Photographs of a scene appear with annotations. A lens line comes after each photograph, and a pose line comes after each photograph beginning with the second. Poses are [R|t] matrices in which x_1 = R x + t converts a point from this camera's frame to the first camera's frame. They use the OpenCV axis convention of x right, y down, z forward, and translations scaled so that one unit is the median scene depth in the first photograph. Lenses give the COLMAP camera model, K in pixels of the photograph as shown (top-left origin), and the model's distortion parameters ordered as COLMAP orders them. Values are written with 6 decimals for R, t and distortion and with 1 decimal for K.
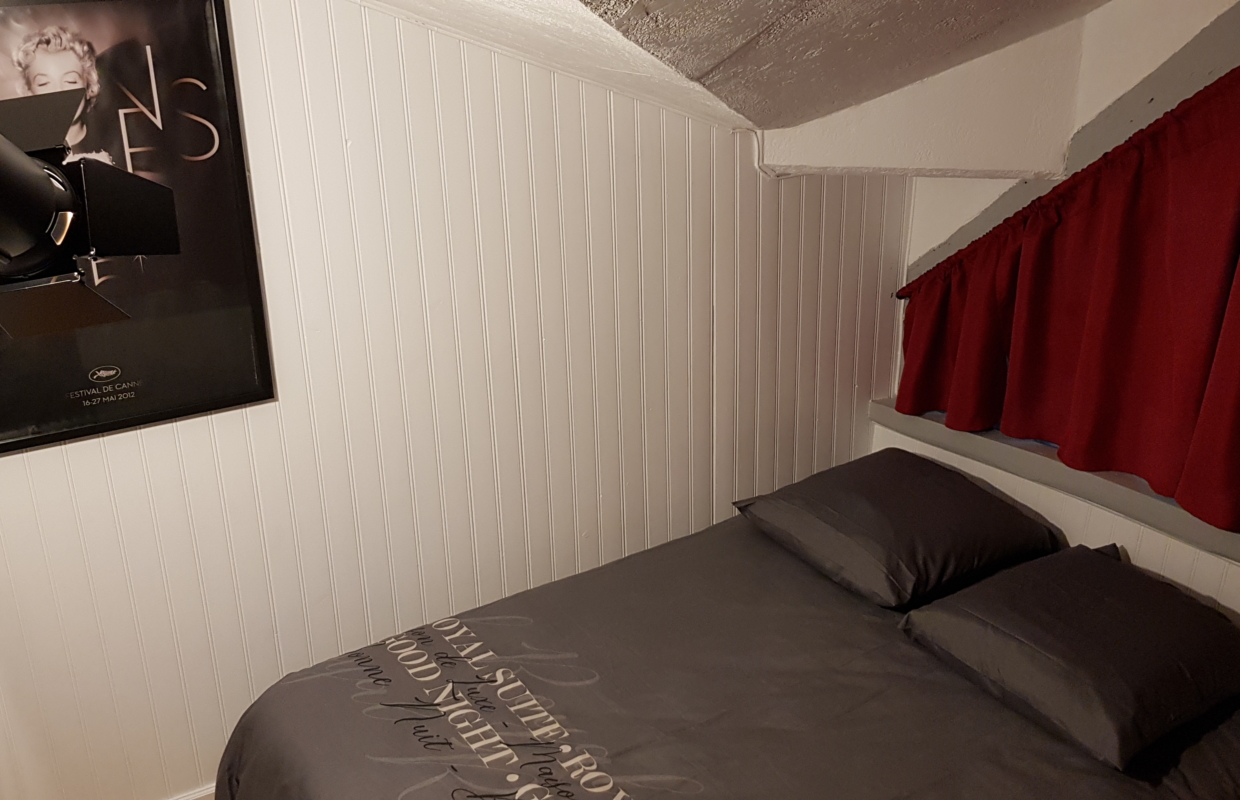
lens RADIAL K [[1262.4, 0, 625.1], [0, 1262.4, 392.5], [0, 0, 1]] dist [0.046829, 0.000000]
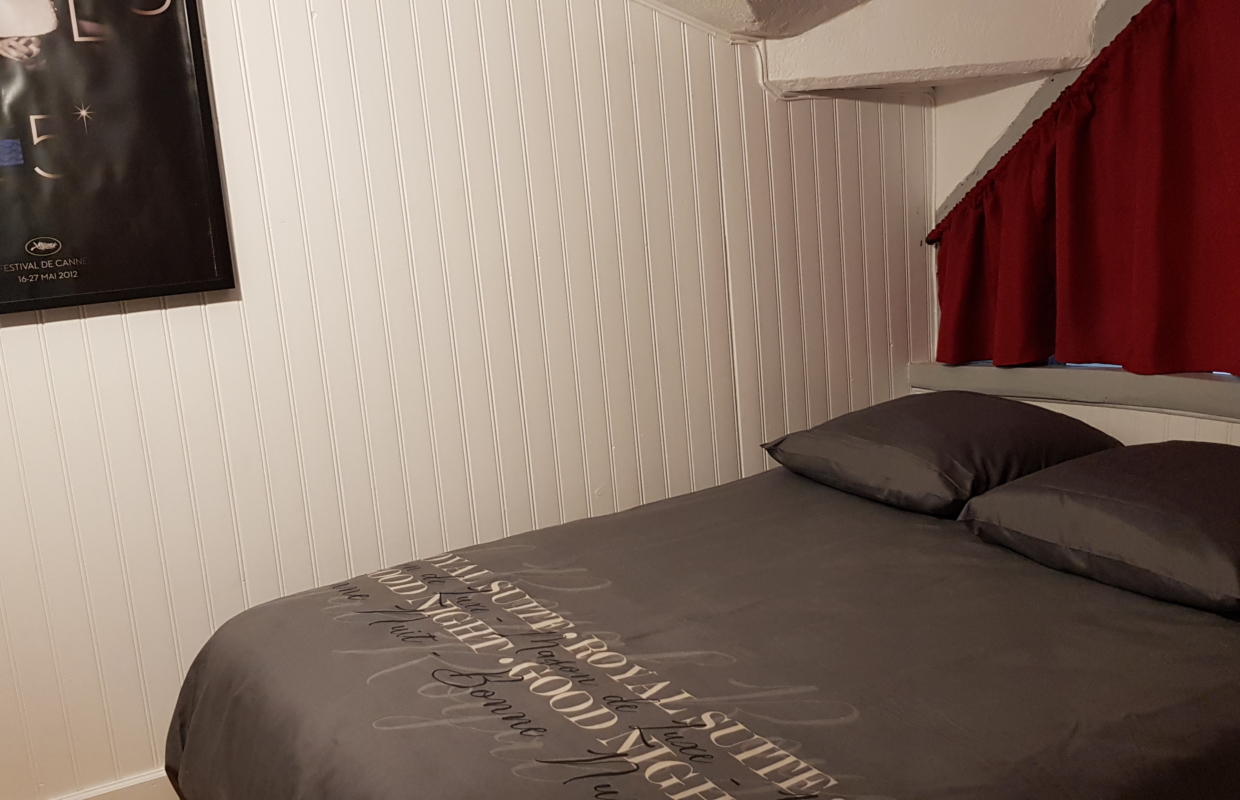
lens RADIAL K [[1262.4, 0, 627.5], [0, 1262.4, 395.4], [0, 0, 1]] dist [0.046829, 0.000000]
pose [[0.997964, -0.057511, -0.027565, 0.020538], [0.051389, 0.981111, -0.186493, 0.252835], [0.037769, 0.184697, 0.982069, 0.134424]]
